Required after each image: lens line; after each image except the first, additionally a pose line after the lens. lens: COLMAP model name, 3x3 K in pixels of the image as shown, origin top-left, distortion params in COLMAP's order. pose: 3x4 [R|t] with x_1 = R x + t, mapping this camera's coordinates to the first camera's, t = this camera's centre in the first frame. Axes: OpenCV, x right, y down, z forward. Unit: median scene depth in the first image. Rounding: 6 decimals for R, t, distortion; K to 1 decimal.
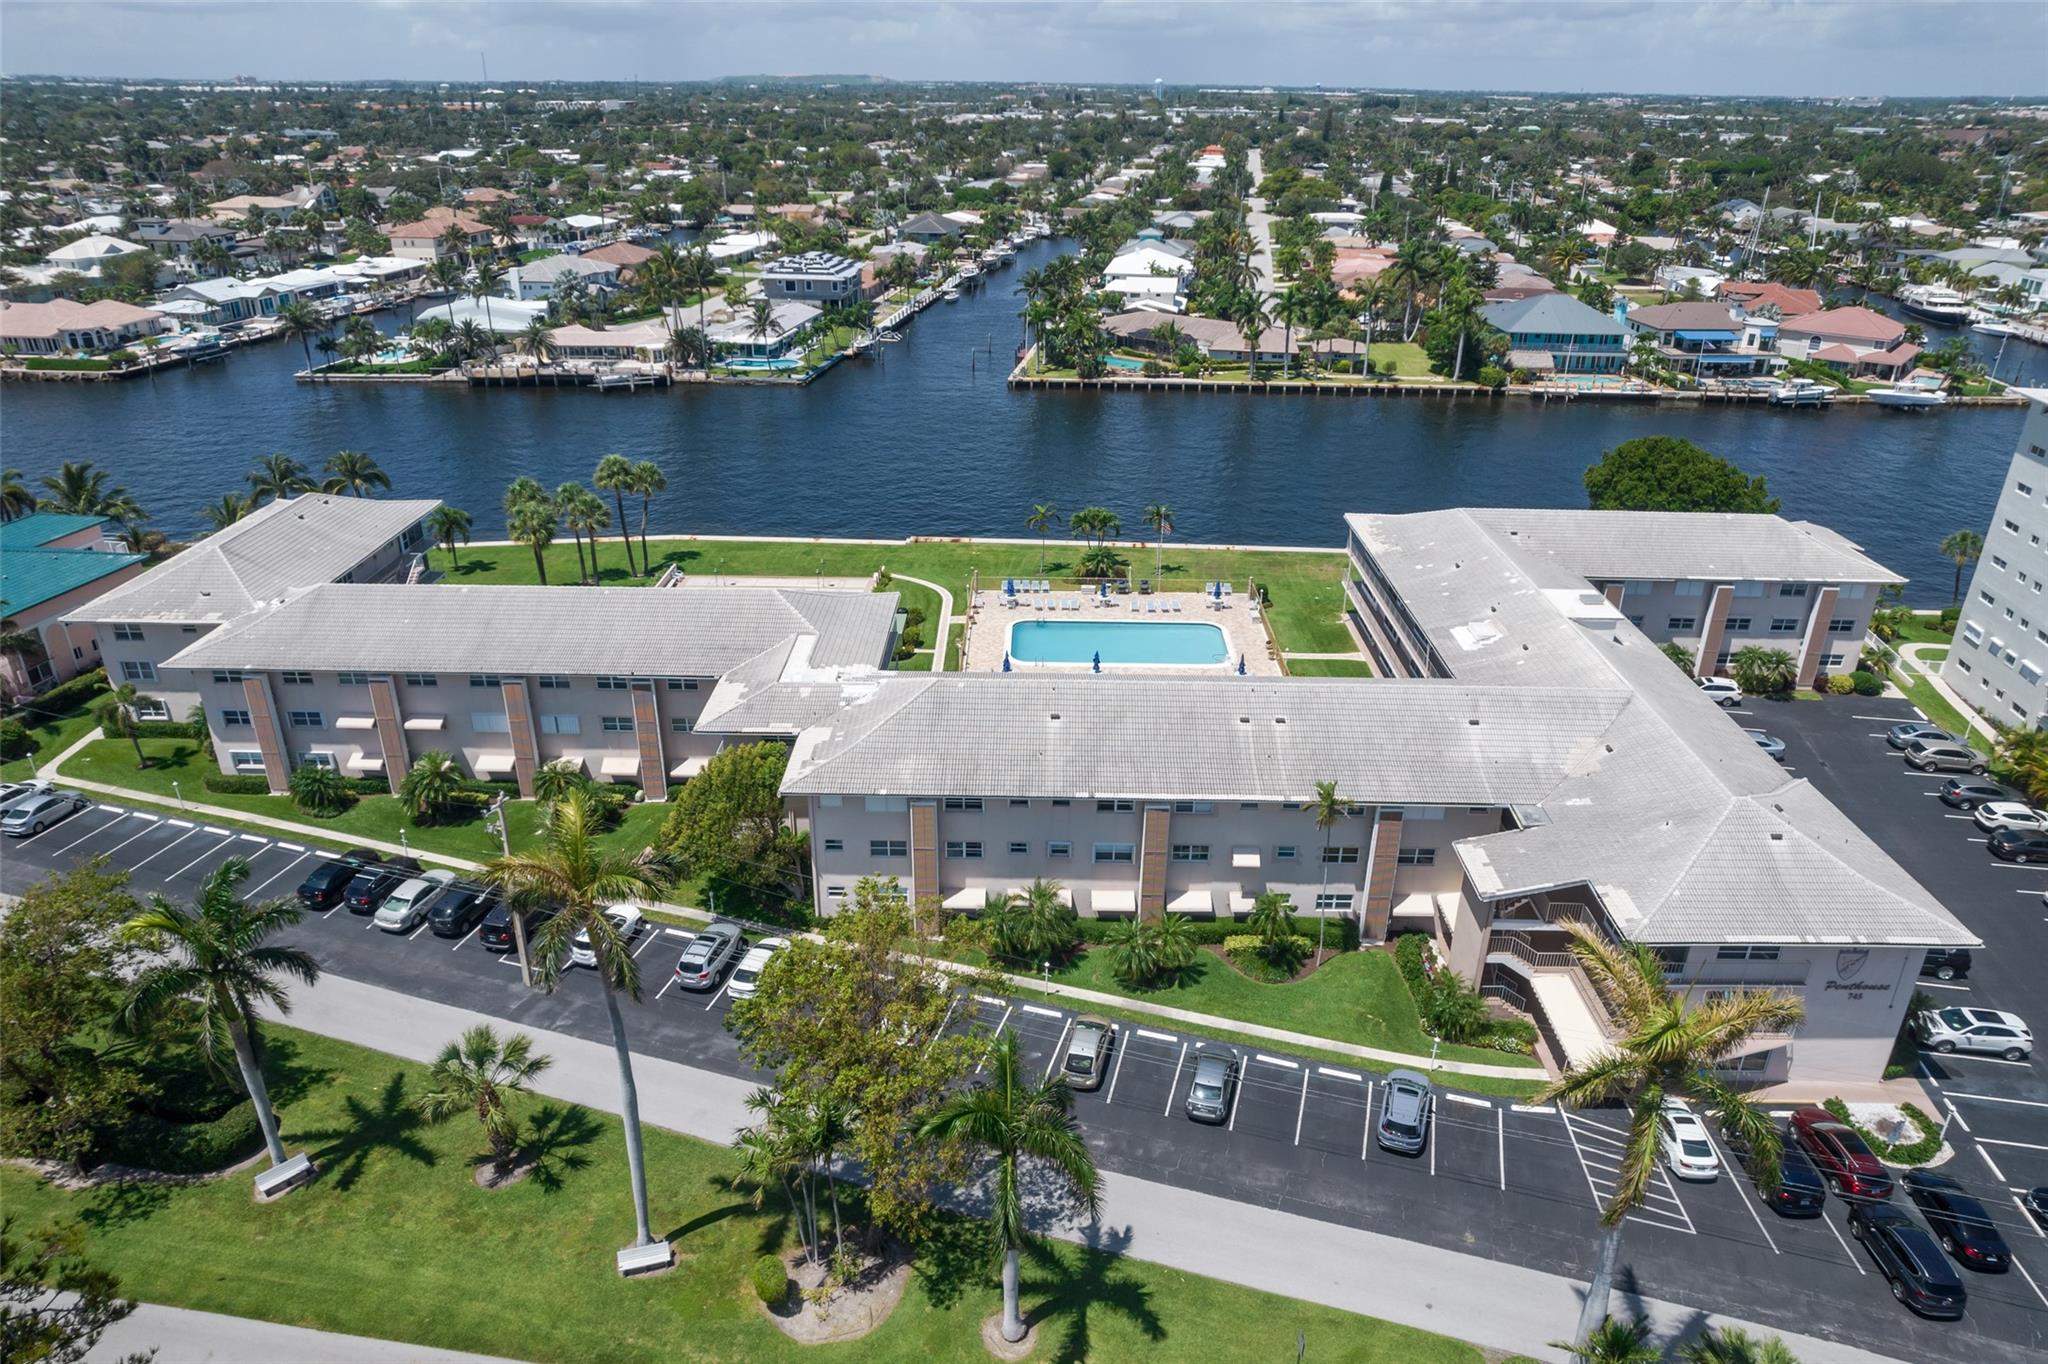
lens RADIAL K [[1300.0, 0, 1053.3], [0, 1300.0, 679.3], [0, 0, 1]] dist [-0.051036, 0.035318]
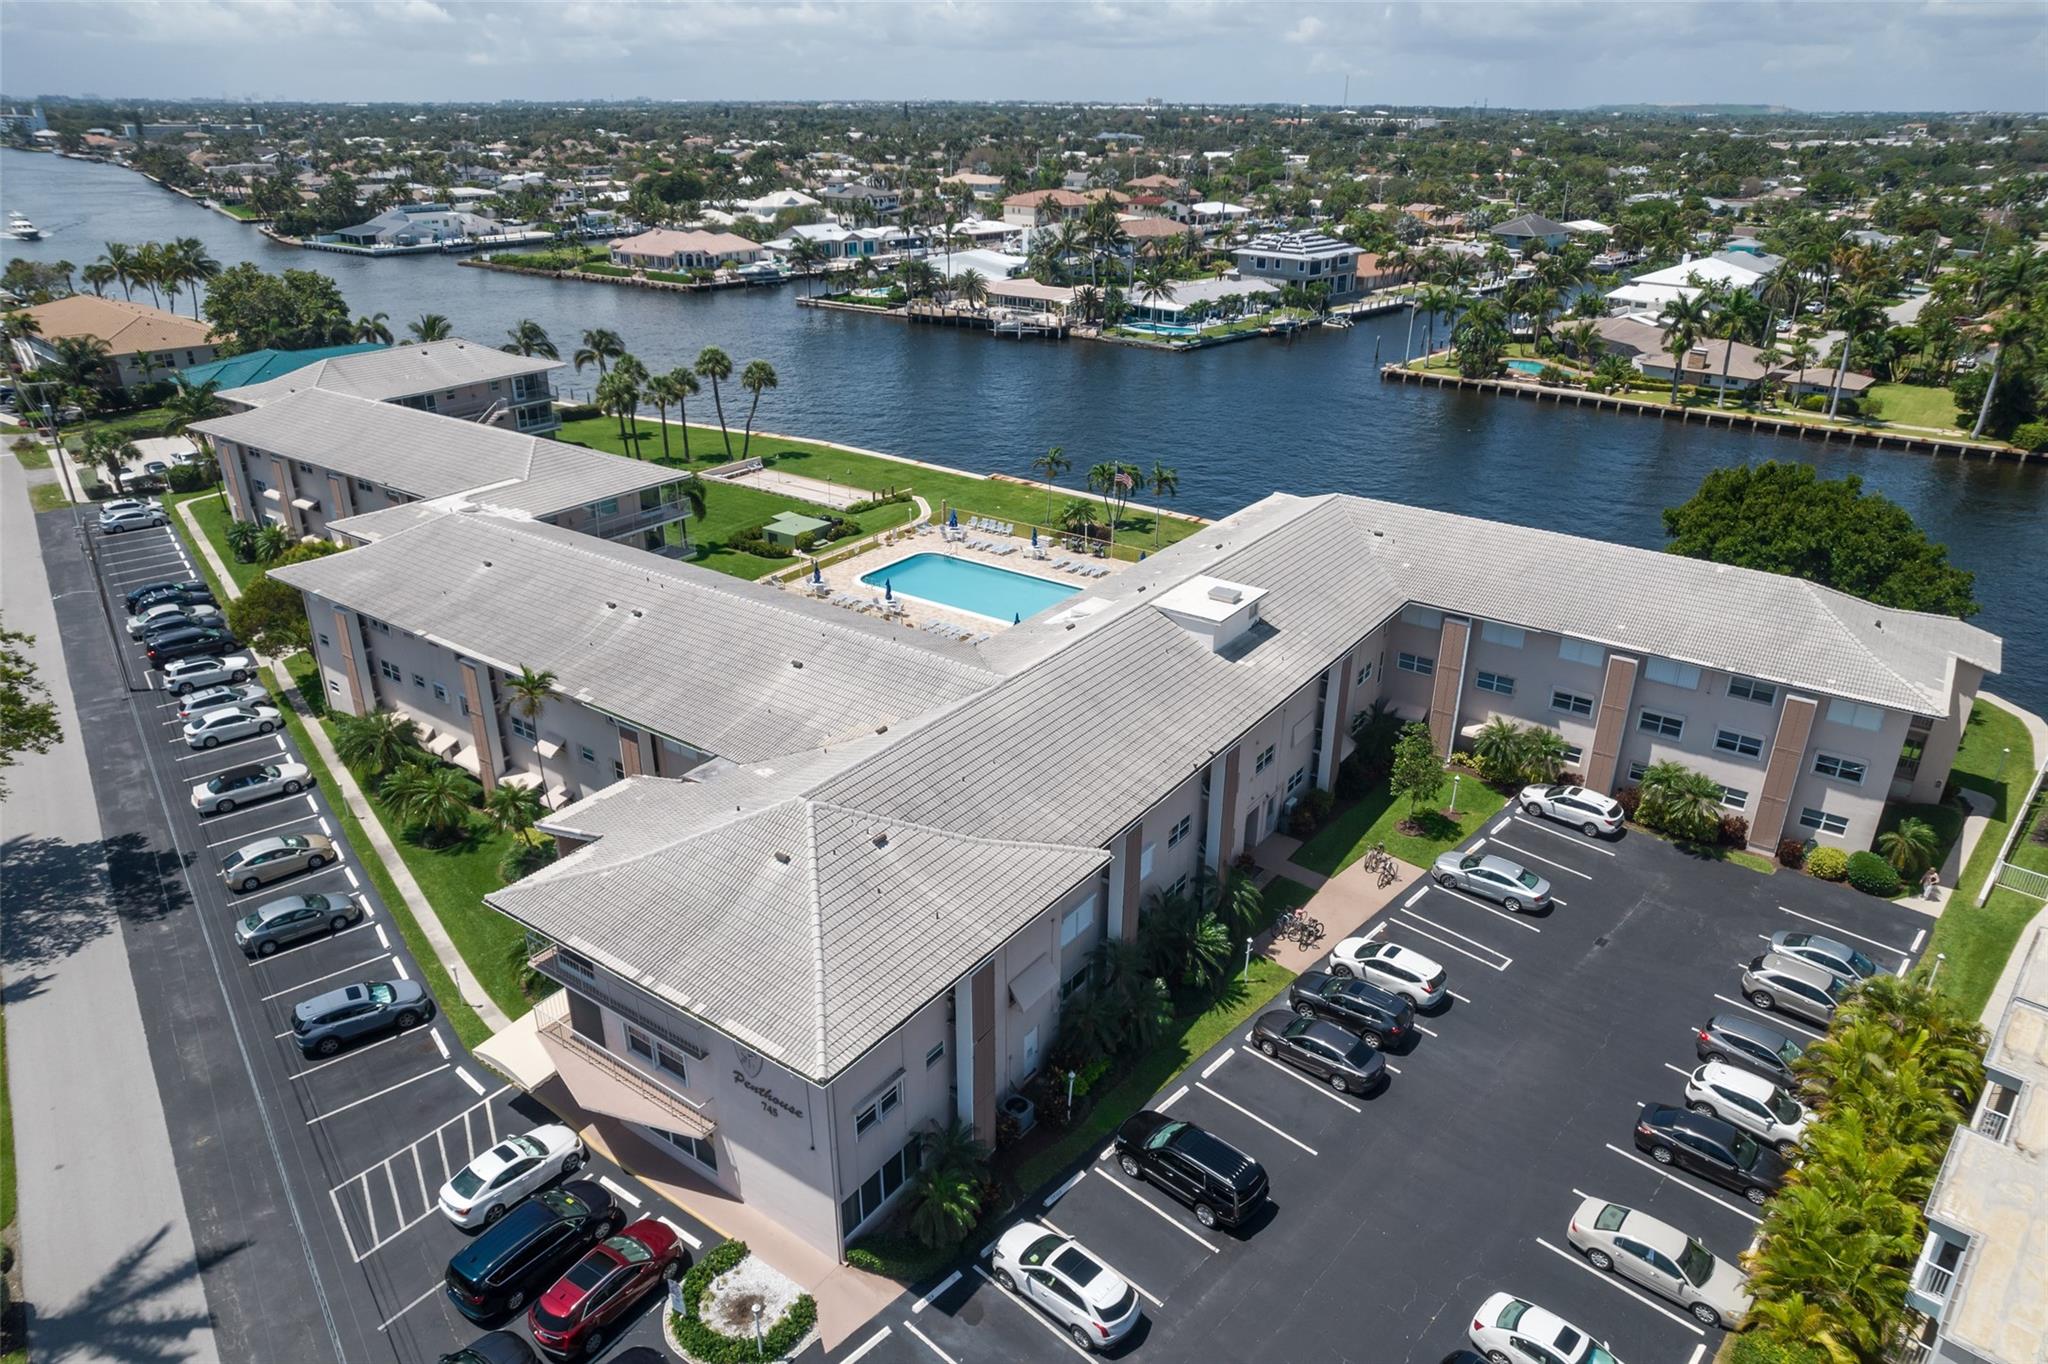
lens RADIAL K [[1300.0, 0, 1053.3], [0, 1300.0, 679.3], [0, 0, 1]] dist [-0.051036, 0.035318]
pose [[0.826752, 0.226705, -0.514865, 0.240465], [-0.235797, 0.970580, 0.048730, -0.009558], [0.510764, 0.081116, 0.855885, 0.108719]]
